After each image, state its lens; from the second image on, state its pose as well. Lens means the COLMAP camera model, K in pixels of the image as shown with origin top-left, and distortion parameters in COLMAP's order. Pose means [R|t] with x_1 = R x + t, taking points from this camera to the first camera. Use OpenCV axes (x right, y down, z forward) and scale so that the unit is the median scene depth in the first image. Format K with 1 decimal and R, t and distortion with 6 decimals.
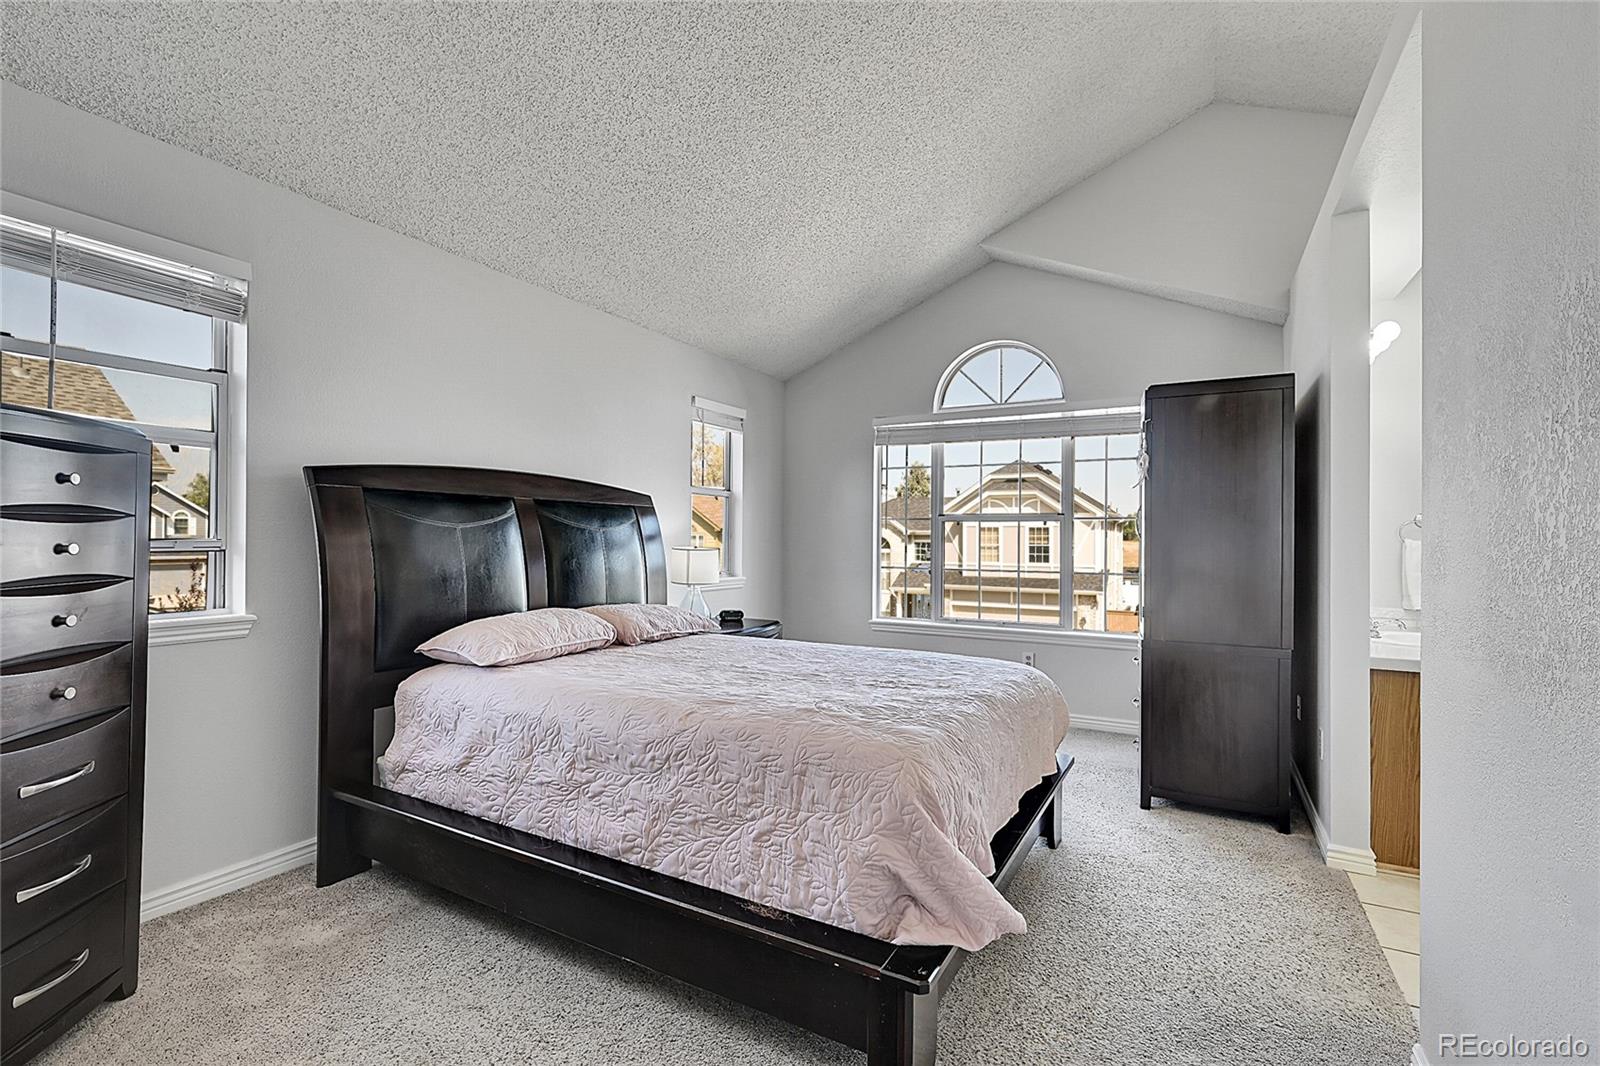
lens RADIAL K [[720.1, 0, 807.0], [0, 720.1, 535.3], [0, 0, 1]] dist [0.000624, -0.000055]
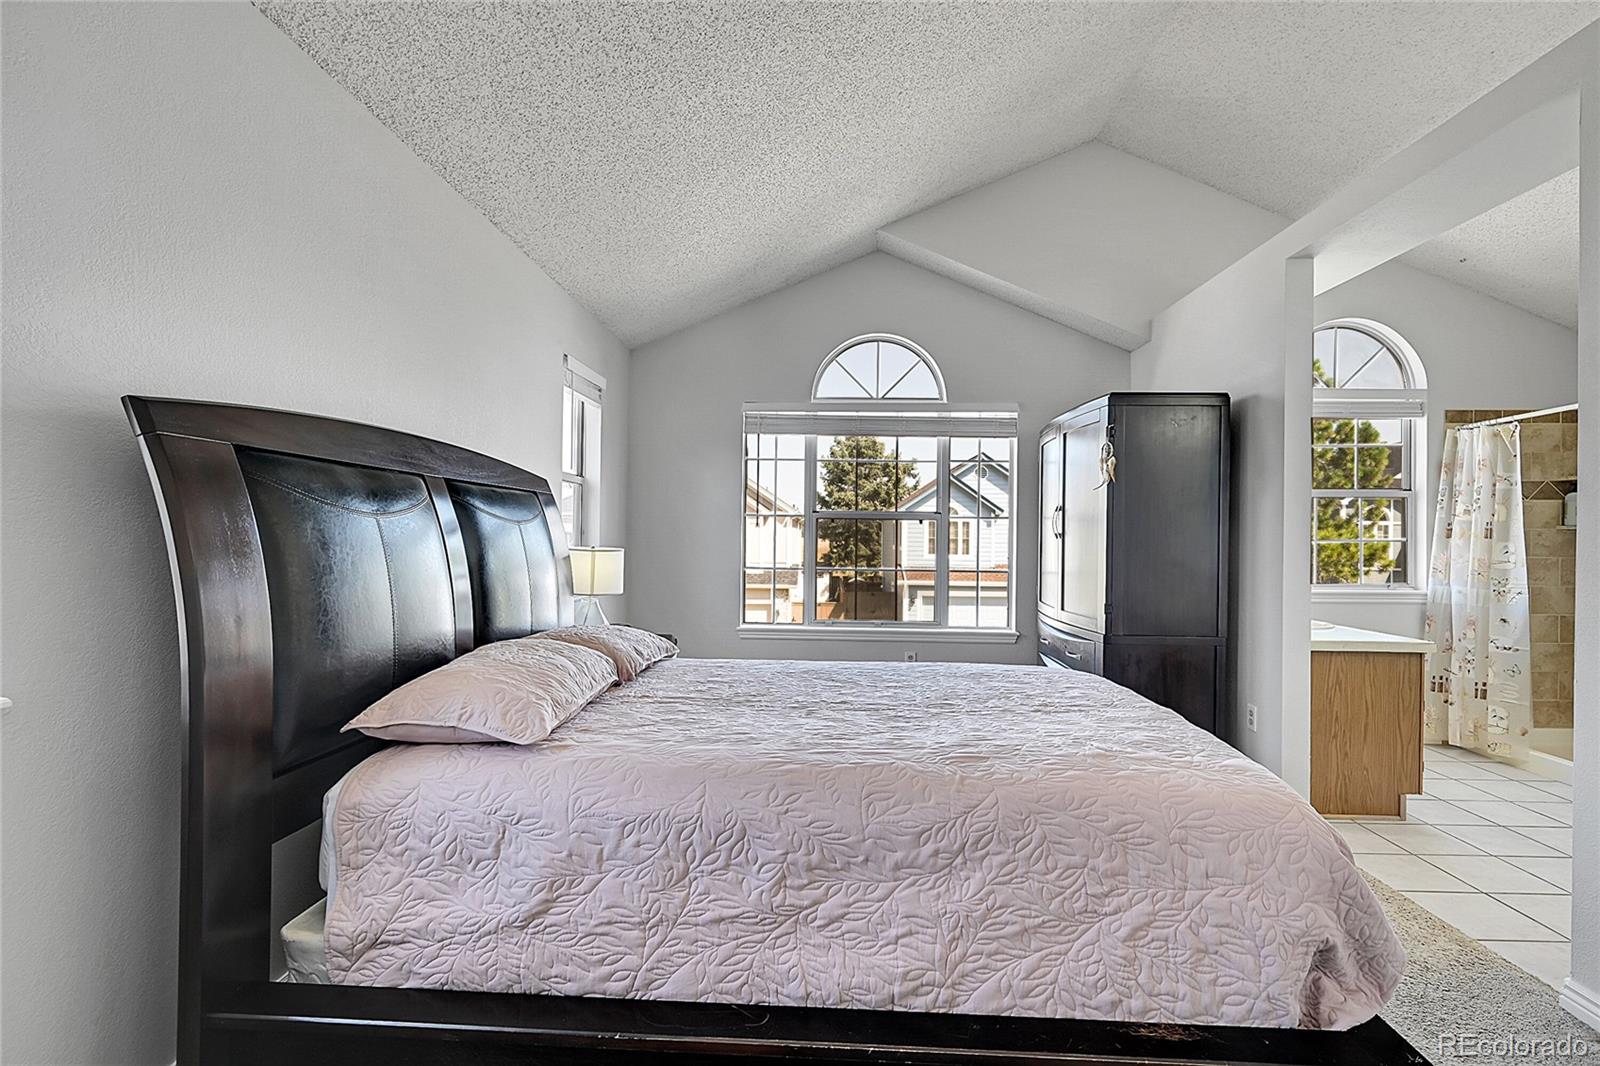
lens RADIAL K [[720.1, 0, 799.2], [0, 720.1, 534.1], [0, 0, 1]] dist [0.000624, -0.000055]
pose [[0.894929, 0.004832, 0.446182, -0.537888], [-0.006663, 0.999975, 0.002535, -0.001944], [-0.446158, -0.005241, 0.894939, 0.357455]]
